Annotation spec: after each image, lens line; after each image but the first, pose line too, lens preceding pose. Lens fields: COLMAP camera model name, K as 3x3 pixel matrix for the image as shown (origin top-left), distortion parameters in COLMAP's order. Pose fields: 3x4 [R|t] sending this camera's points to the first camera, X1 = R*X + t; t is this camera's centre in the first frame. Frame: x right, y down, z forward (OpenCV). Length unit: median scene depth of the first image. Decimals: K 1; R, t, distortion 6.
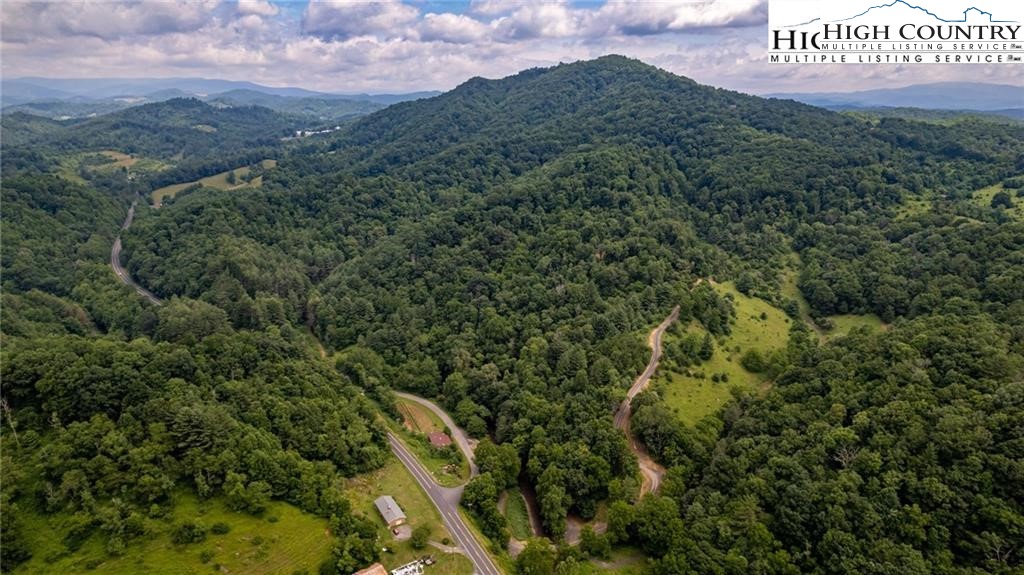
lens RADIAL K [[657.0, 0, 515.3], [0, 657.0, 295.1], [0, 0, 1]] dist [-0.077275, 0.066924]
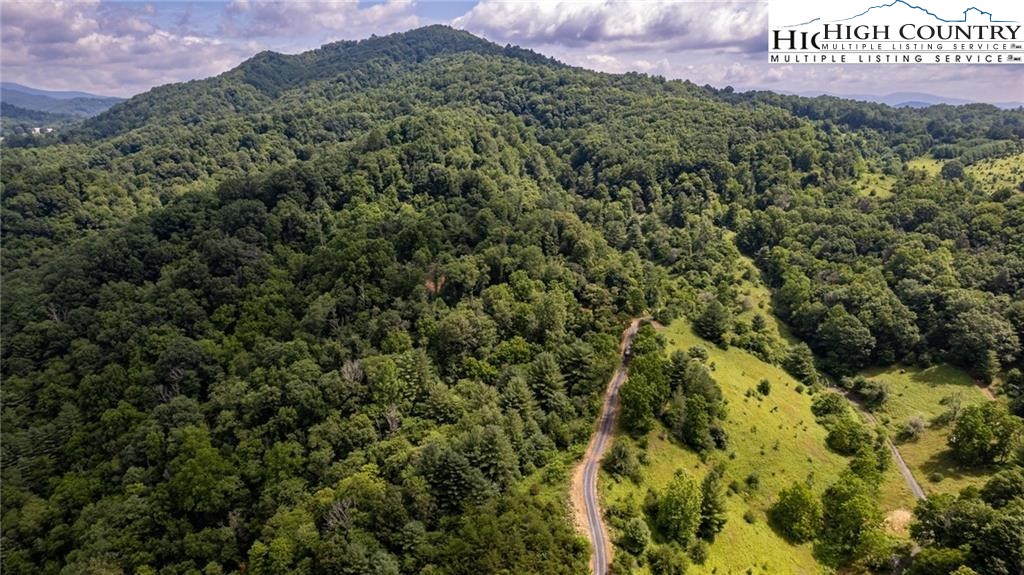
lens RADIAL K [[657.0, 0, 515.3], [0, 657.0, 295.1], [0, 0, 1]] dist [-0.077275, 0.066924]
pose [[0.968025, -0.069794, 0.240951, 0.068603], [0.072060, 0.997400, -0.000593, -0.049102], [-0.240283, 0.017937, 0.970537, 0.503332]]
